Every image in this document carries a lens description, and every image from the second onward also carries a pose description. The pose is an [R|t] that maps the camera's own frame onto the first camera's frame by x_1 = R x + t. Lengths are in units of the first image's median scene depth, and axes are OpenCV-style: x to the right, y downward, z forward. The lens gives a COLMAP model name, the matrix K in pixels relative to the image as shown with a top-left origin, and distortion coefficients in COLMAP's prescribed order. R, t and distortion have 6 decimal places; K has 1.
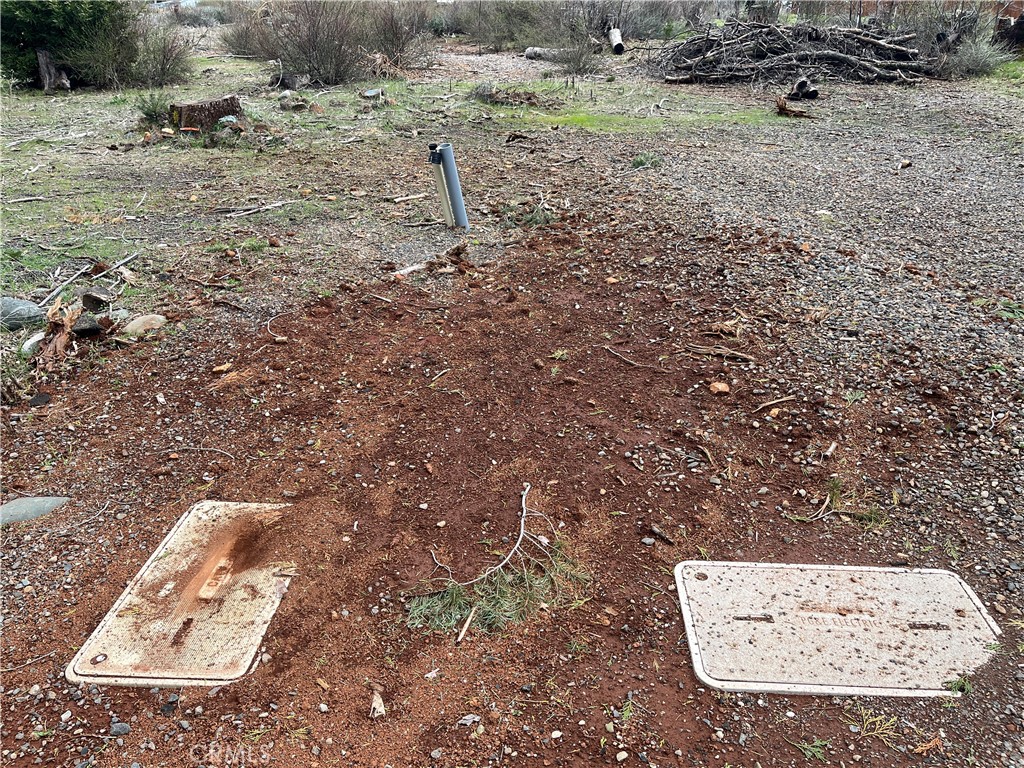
lens RADIAL K [[776.4, 0, 516.1], [0, 776.4, 377.2], [0, 0, 1]] dist [0.065372, -0.091250]
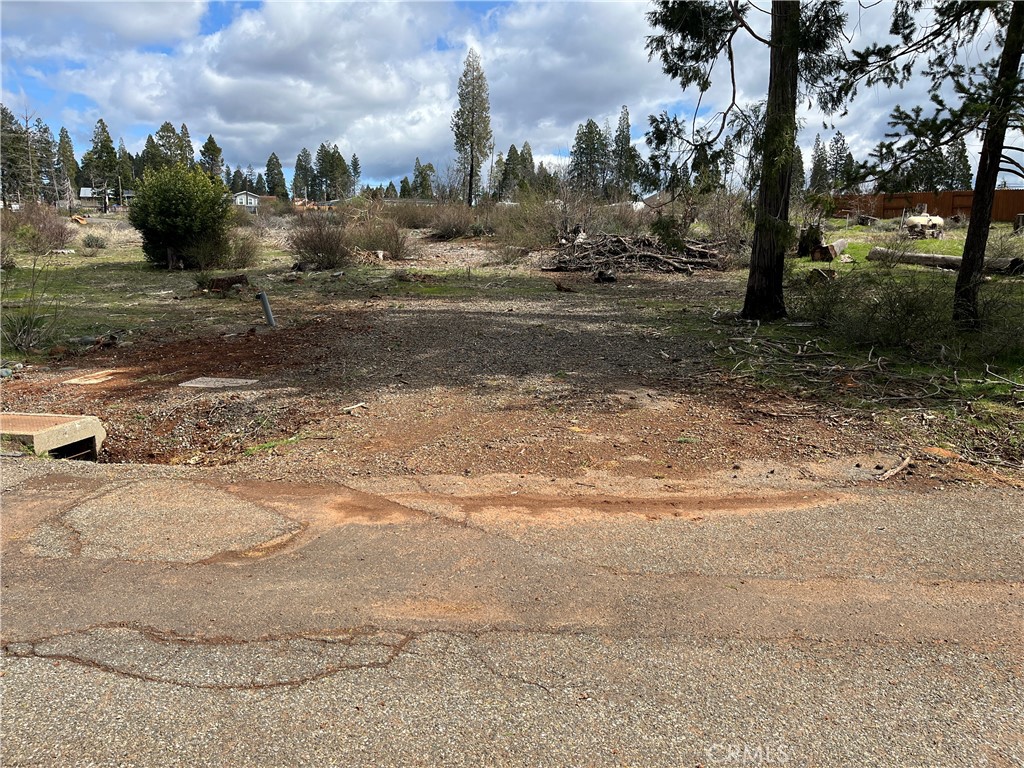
lens RADIAL K [[776.4, 0, 525.3], [0, 776.4, 382.9], [0, 0, 1]] dist [0.065372, -0.091250]
pose [[0.987484, 0.031747, -0.154490, 0.441440], [-0.063641, 0.976452, -0.206132, 0.176066], [0.144309, 0.213384, 0.966252, -0.482962]]
